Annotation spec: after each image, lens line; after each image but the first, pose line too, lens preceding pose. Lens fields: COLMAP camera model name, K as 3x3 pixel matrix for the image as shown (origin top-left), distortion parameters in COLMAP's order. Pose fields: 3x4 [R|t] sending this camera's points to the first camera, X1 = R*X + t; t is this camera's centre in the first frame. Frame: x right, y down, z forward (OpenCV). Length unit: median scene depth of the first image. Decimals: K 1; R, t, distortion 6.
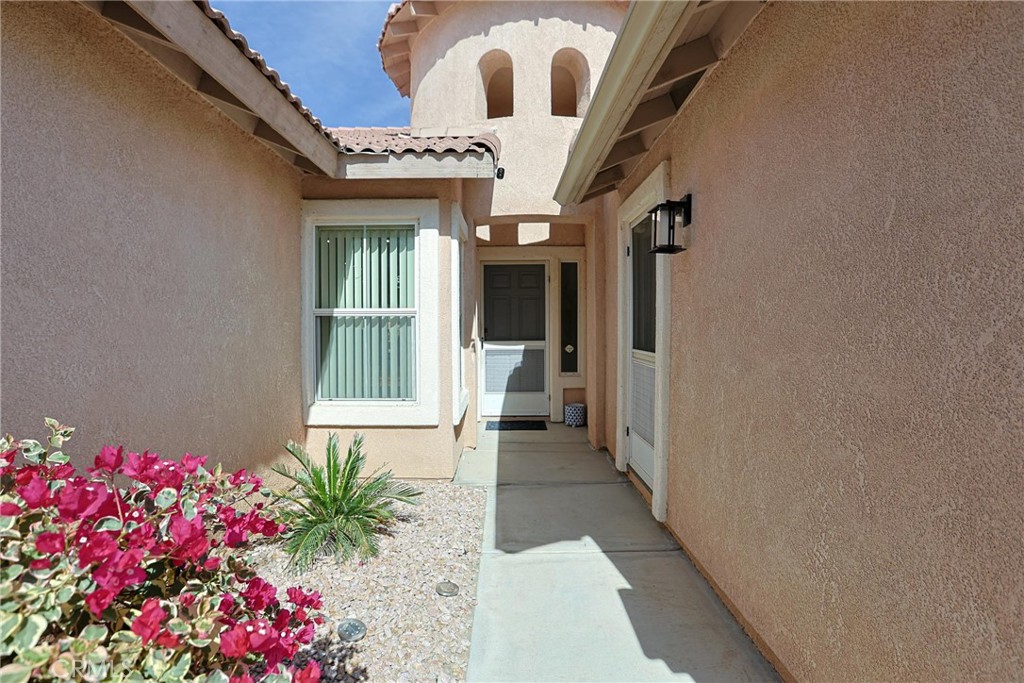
lens RADIAL K [[499.6, 0, 507.8], [0, 499.6, 336.7], [0, 0, 1]] dist [-0.037432, 0.009155]
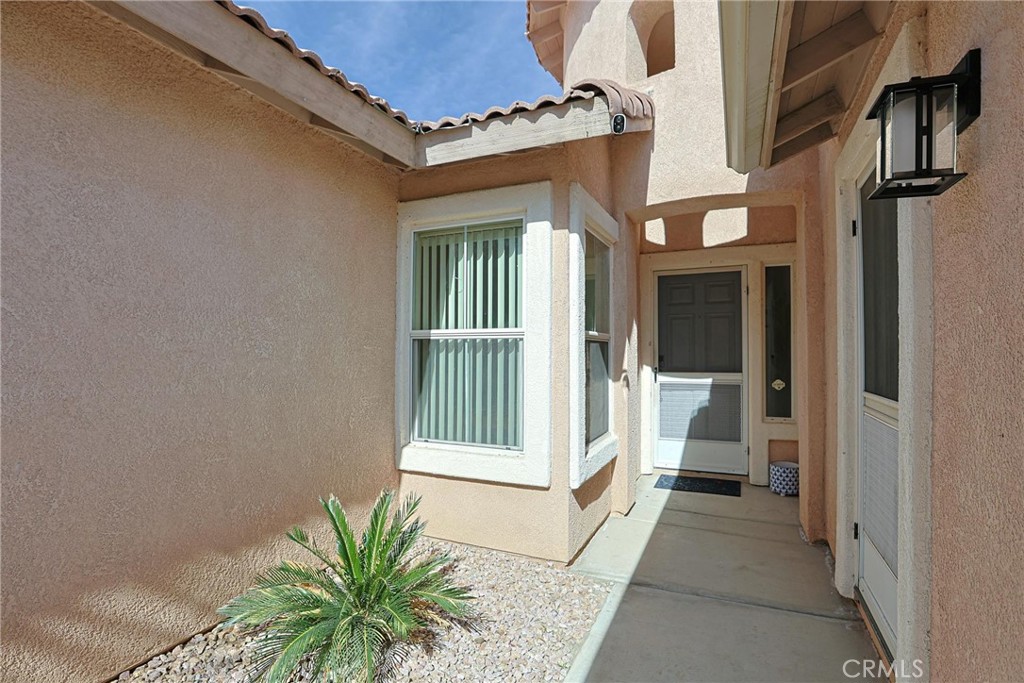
lens RADIAL K [[499.6, 0, 510.5], [0, 499.6, 346.8], [0, 0, 1]] dist [-0.037432, 0.009155]
pose [[0.907062, -0.000470, -0.420997, 0.117239], [-0.014169, 0.999399, -0.031644, -0.004270], [0.420759, 0.034669, 0.906510, 0.301838]]
